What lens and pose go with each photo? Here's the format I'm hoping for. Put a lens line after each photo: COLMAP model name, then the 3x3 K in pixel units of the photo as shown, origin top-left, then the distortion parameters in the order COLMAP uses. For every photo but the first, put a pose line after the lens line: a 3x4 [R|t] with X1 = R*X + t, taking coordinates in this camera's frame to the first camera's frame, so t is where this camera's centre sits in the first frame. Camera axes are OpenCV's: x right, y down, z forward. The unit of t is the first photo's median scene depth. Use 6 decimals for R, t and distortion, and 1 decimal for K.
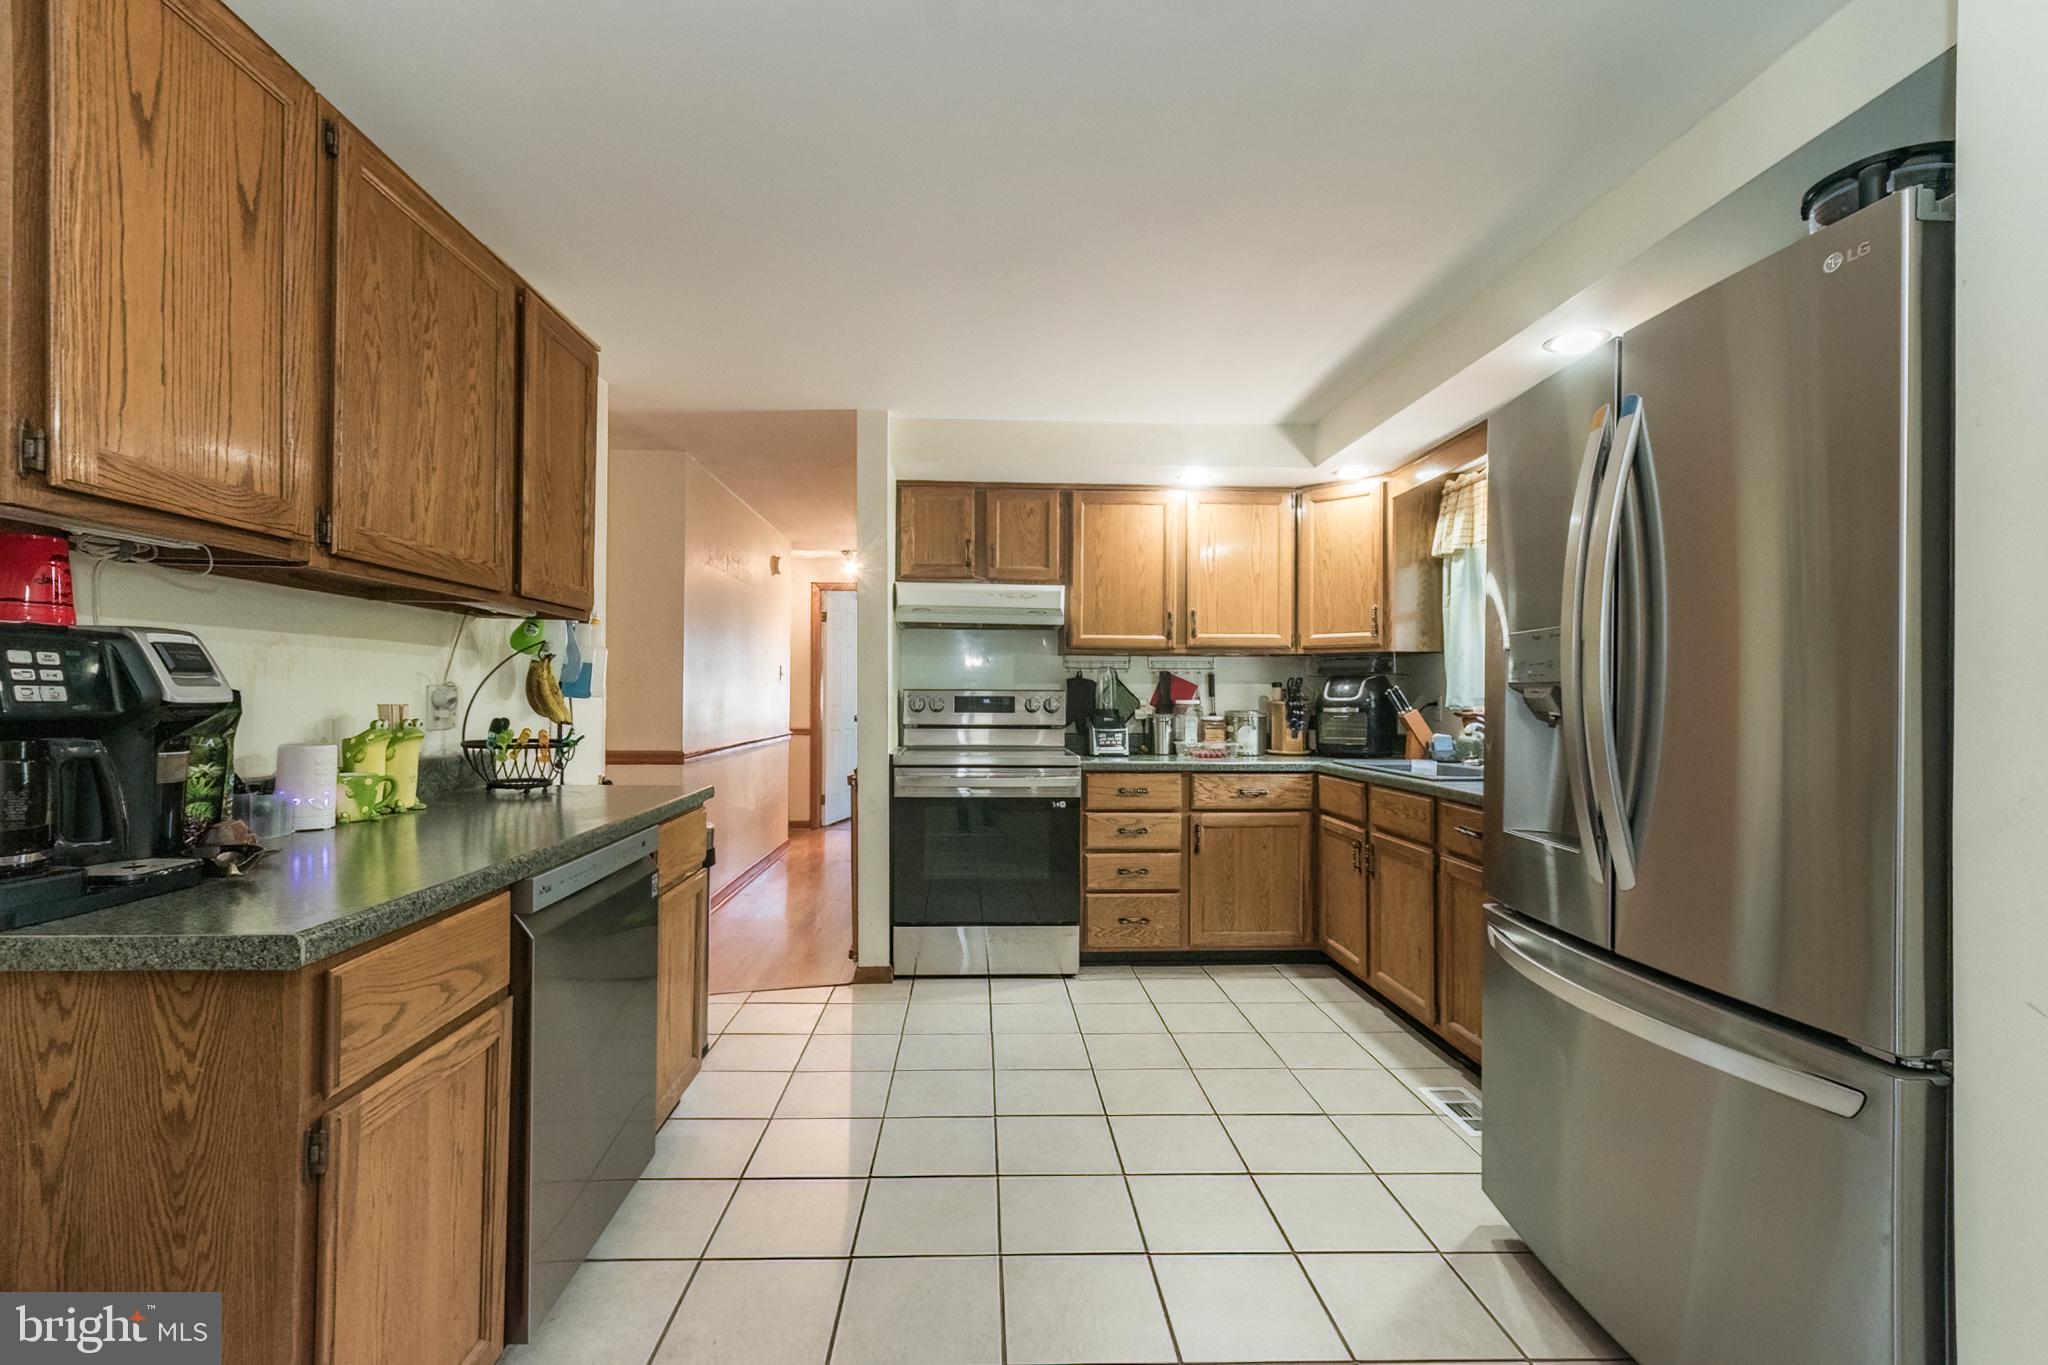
lens RADIAL K [[902.4, 0, 1007.5], [0, 902.4, 691.3], [0, 0, 1]] dist [0.012451, -0.006840]
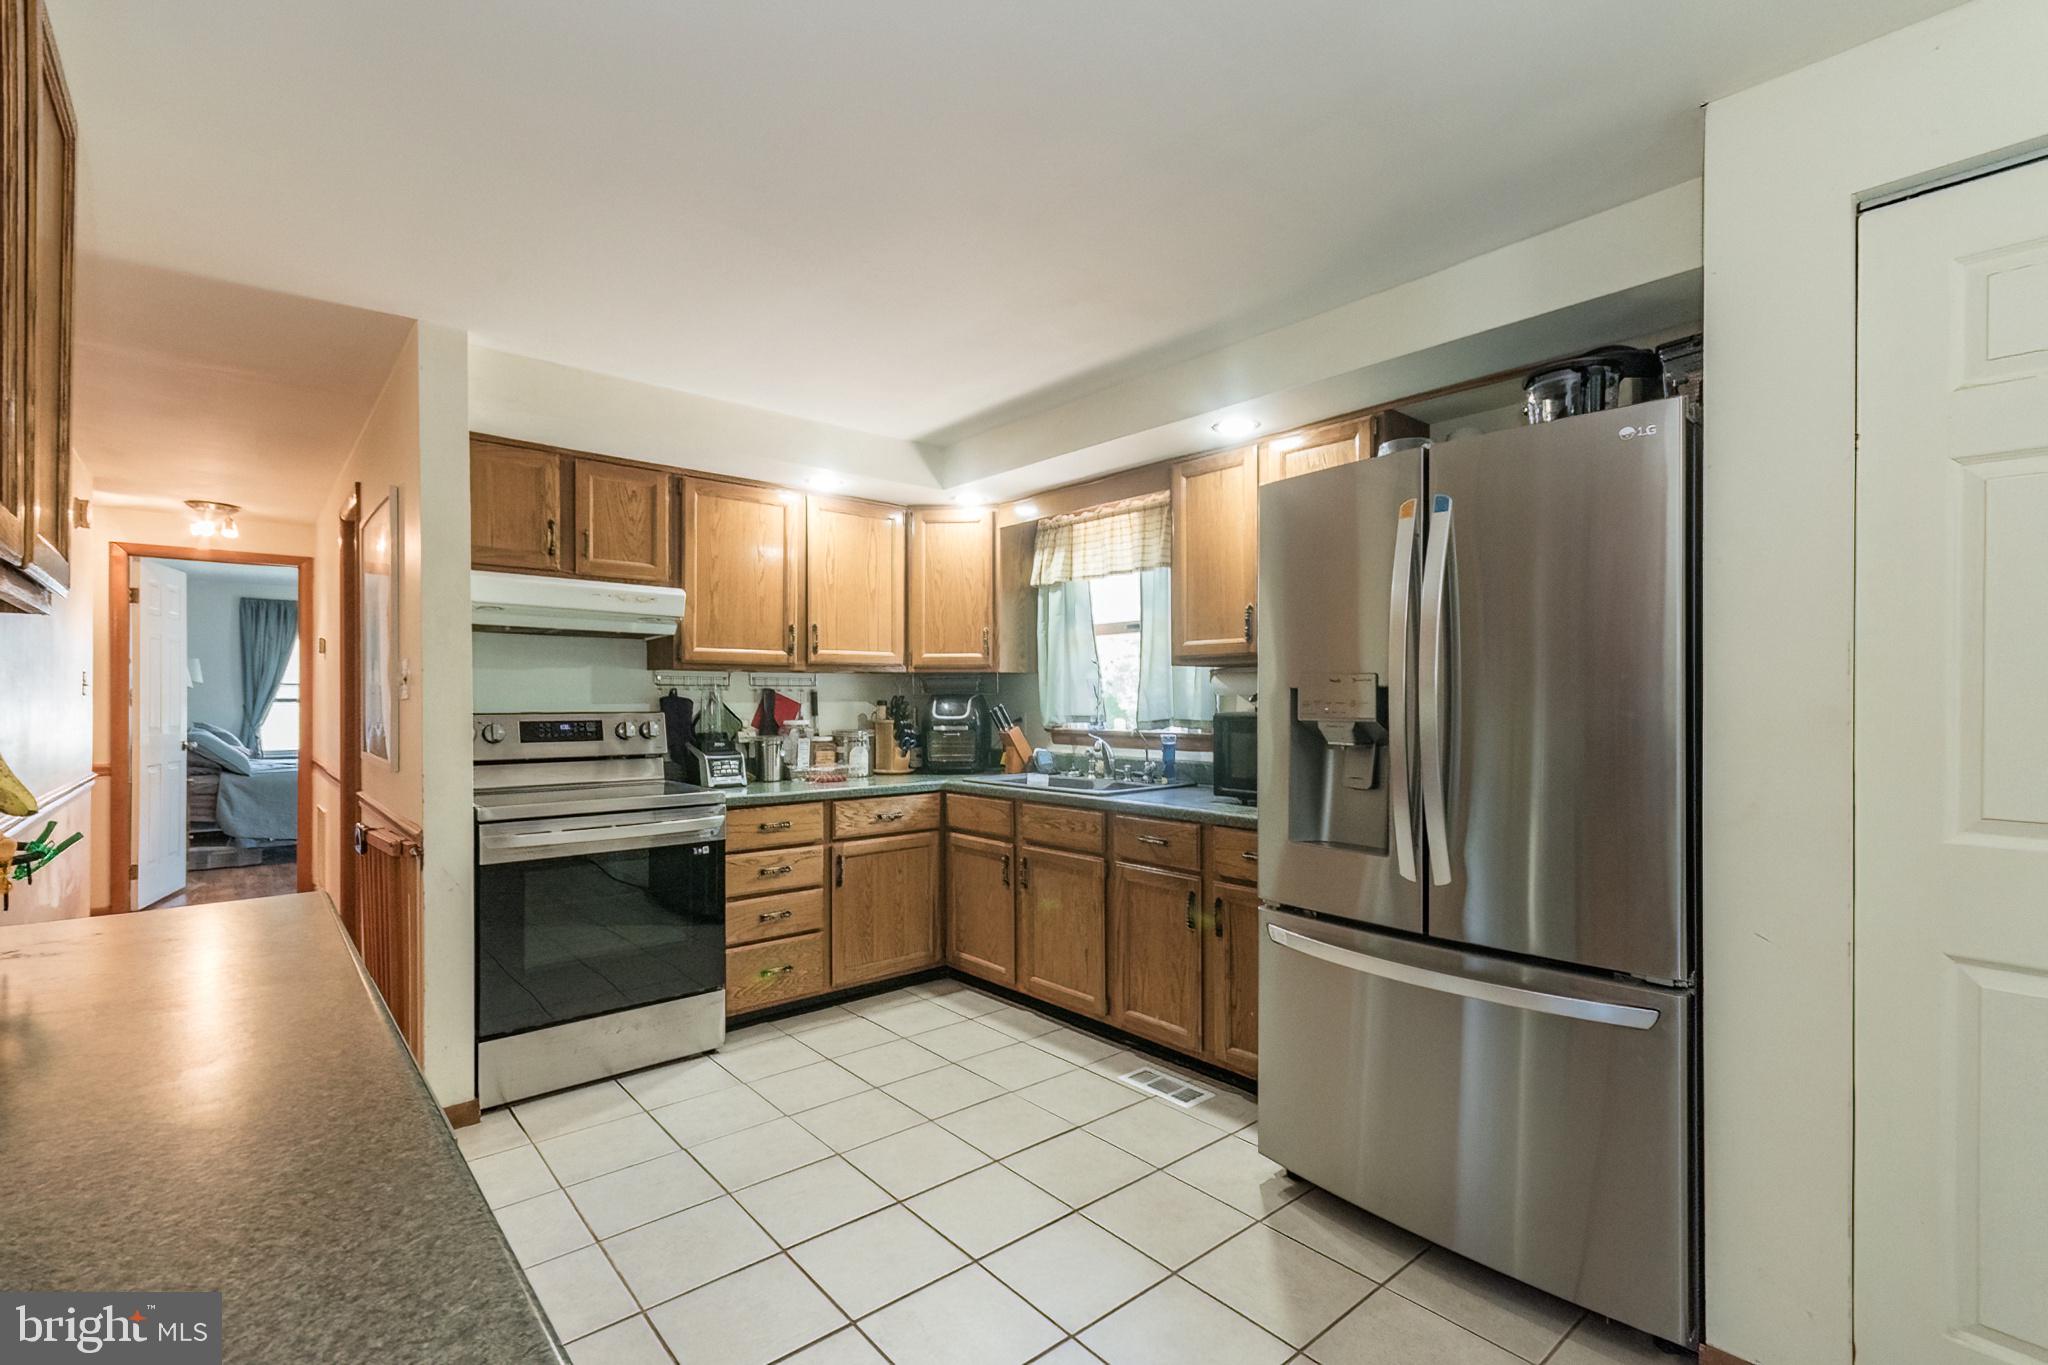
lens RADIAL K [[919.9, 0, 1009.2], [0, 919.9, 696.2], [0, 0, 1]] dist [0.006982, 0.000788]
pose [[0.787106, -0.004494, 0.616802, -0.232757], [0.002288, 0.999988, 0.004366, -0.020611], [-0.616814, -0.002025, 0.787106, 0.140453]]
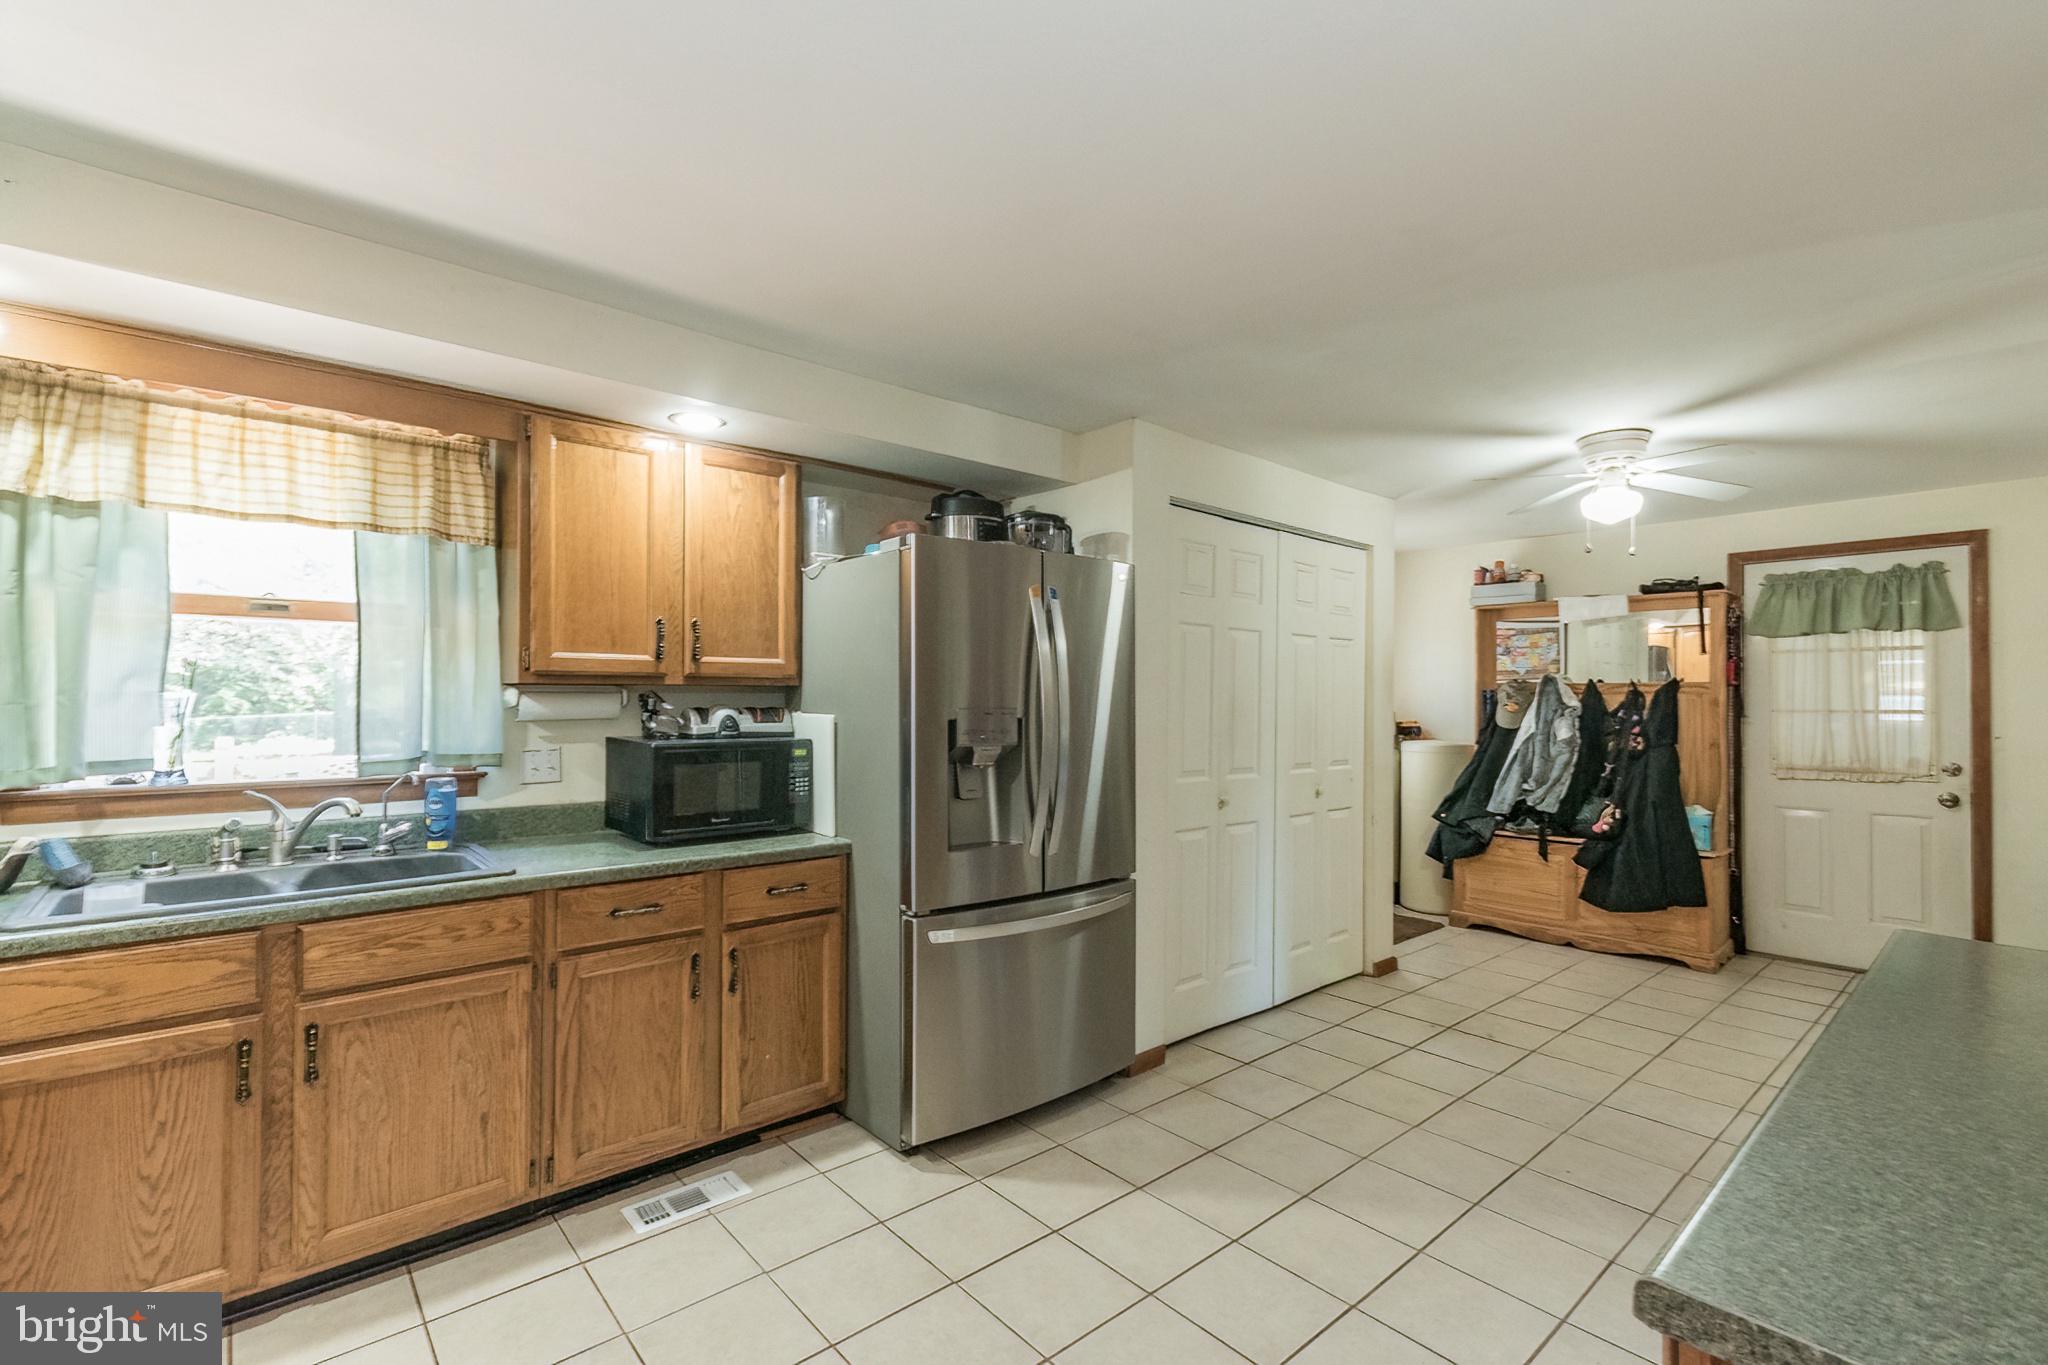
lens RADIAL K [[902.4, 0, 1007.5], [0, 902.4, 691.3], [0, 0, 1]] dist [0.012451, -0.006840]
pose [[-0.622973, -0.007298, 0.782209, -0.279295], [-0.014080, 0.999899, -0.001884, -0.043458], [-0.782117, -0.012187, -0.623013, 0.879911]]
